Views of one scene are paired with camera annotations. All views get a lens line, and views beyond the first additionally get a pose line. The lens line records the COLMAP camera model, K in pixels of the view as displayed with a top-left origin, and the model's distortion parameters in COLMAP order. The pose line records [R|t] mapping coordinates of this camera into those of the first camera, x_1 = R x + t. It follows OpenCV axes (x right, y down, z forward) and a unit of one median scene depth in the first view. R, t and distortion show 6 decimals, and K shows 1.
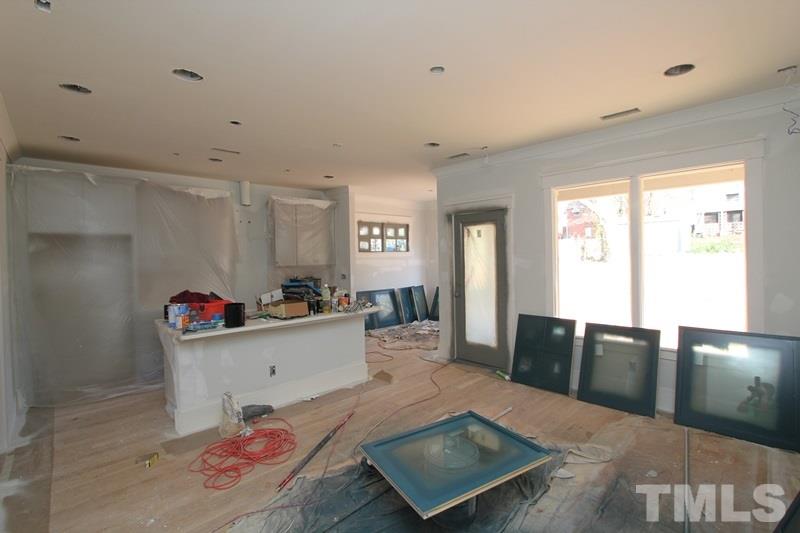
lens RADIAL K [[368.5, 0, 402.2], [0, 368.5, 259.1], [0, 0, 1]] dist [-0.003057, -0.000265]
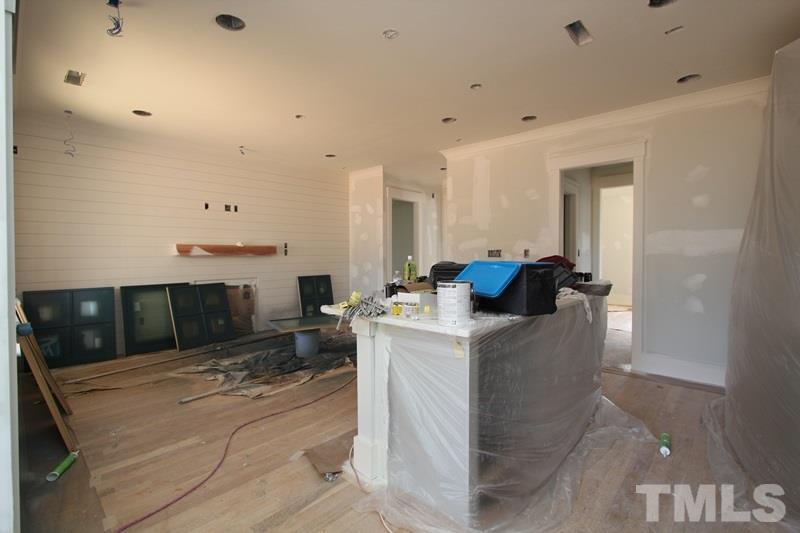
lens RADIAL K [[368.5, 0, 402.2], [0, 368.5, 259.1], [0, 0, 1]] dist [-0.003057, -0.000265]
pose [[-0.997718, 0.023544, -0.063273, -0.115842], [0.021712, 0.999329, 0.029490, 0.041509], [0.063925, 0.028049, -0.997560, 1.281923]]
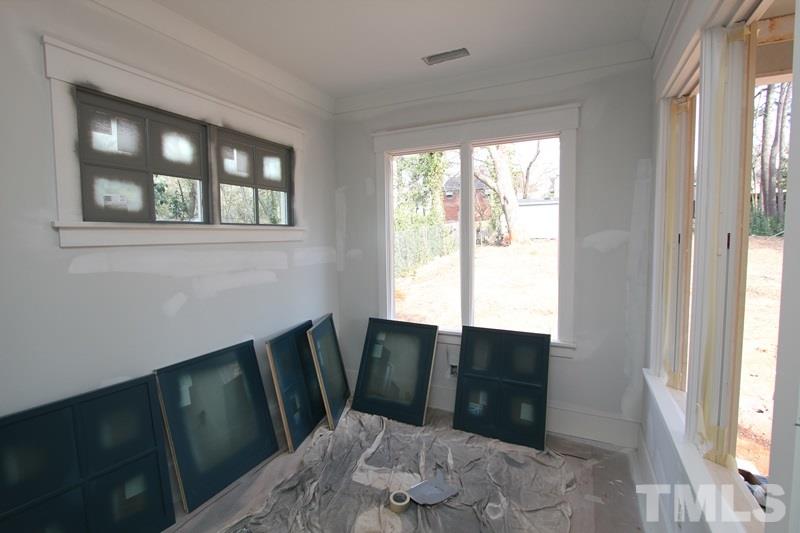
lens RADIAL K [[368.5, 0, 402.2], [0, 368.5, 259.1], [0, 0, 1]] dist [-0.003057, -0.000265]
pose [[0.933923, -0.013175, 0.357231, -0.020366], [-0.003560, 0.998928, 0.046147, -0.009384], [-0.357456, -0.044370, 0.932875, 1.033239]]
